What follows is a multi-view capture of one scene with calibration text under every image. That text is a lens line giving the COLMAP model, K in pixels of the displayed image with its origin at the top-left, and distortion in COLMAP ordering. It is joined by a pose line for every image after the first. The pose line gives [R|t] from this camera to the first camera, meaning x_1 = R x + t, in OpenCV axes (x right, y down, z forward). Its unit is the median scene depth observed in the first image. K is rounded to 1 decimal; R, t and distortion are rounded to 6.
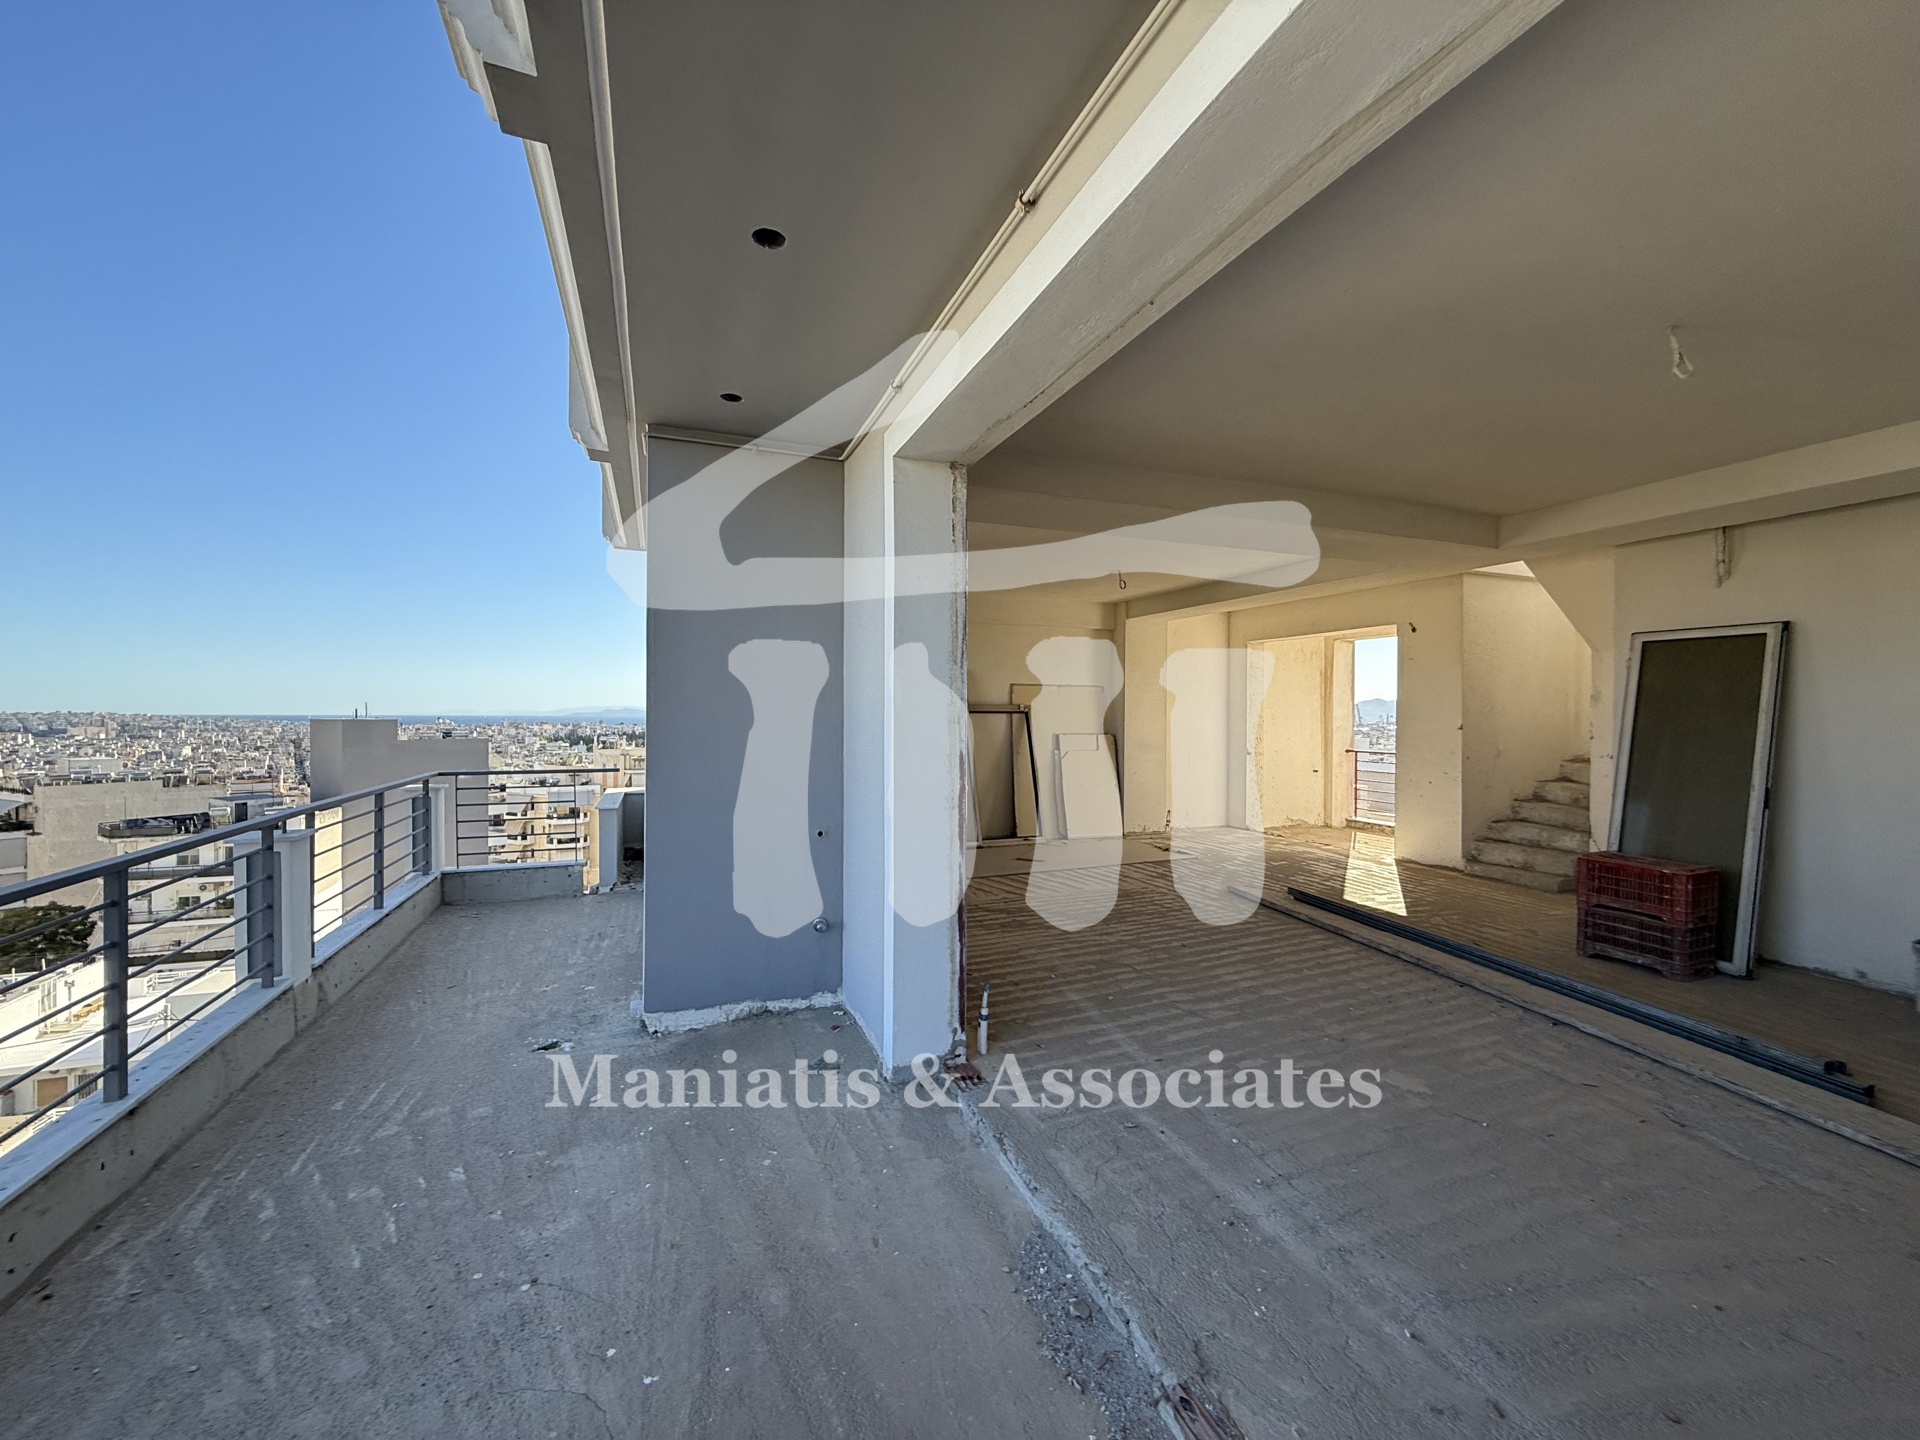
lens RADIAL K [[765.8, 0, 955.5], [0, 765.8, 717.5], [0, 0, 1]] dist [-0.001126, 0.000238]
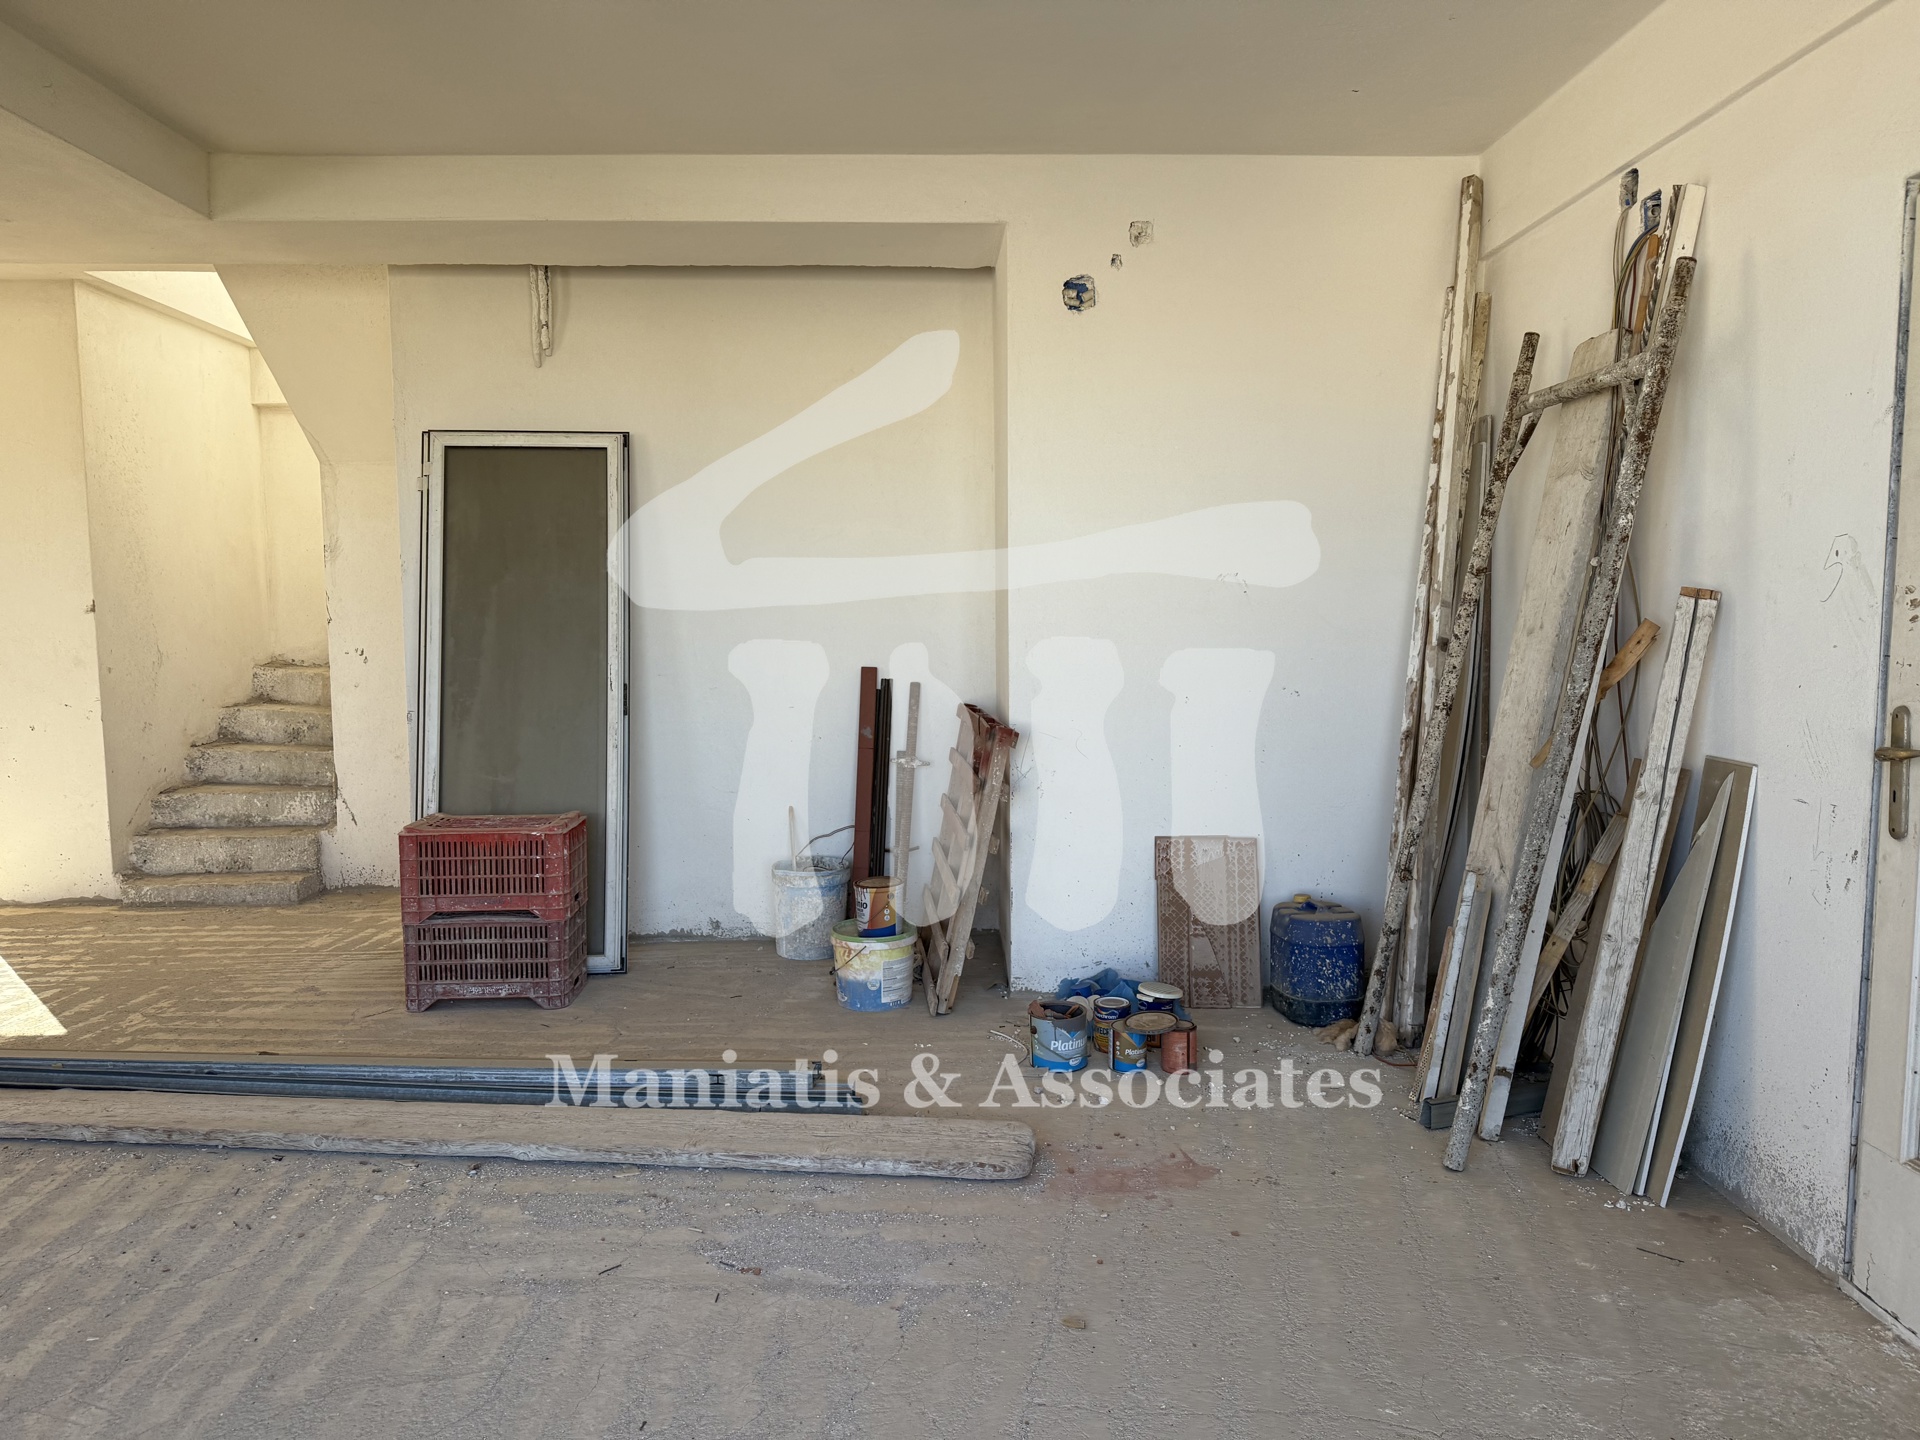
lens RADIAL K [[1335.1, 0, 960.0], [0, 1335.1, 720.0], [0, 0, 1]] dist [0.041420, -0.068056]
pose [[0.324351, -0.091252, 0.941525, 0.053744], [0.013142, 0.995675, 0.091973, 0.018933], [-0.945845, -0.017458, 0.324147, 0.313943]]
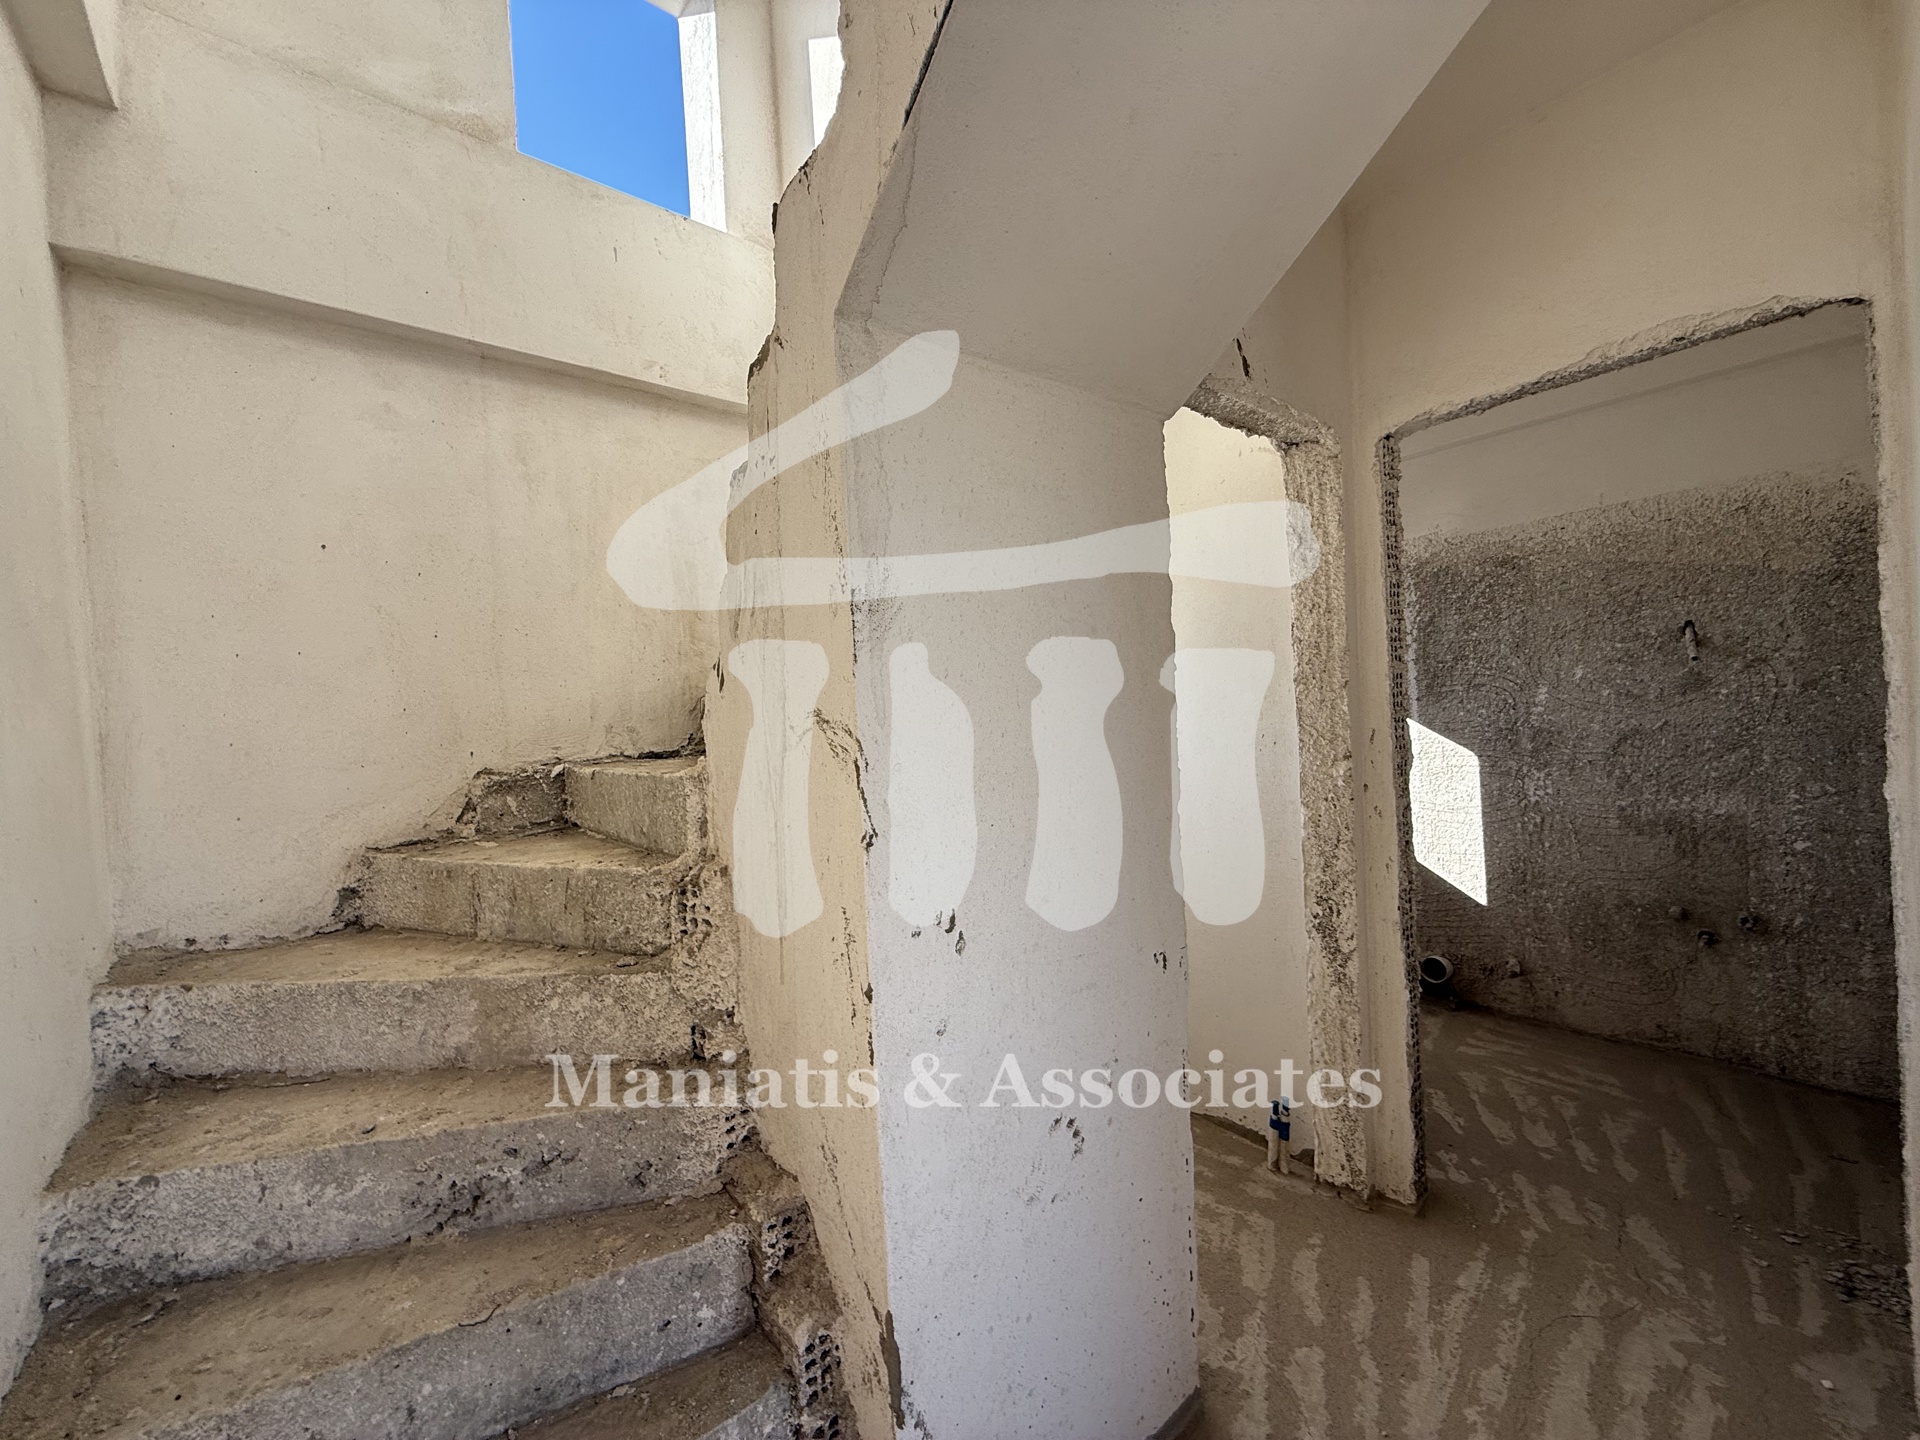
lens RADIAL K [[765.8, 0, 955.5], [0, 765.8, 717.5], [0, 0, 1]] dist [-0.001126, 0.000238]
pose [[-0.320395, 0.002249, 0.947281, 0.885462], [0.055591, 0.998318, 0.016432, -0.003160], [-0.945651, 0.057925, -0.319982, 1.382682]]
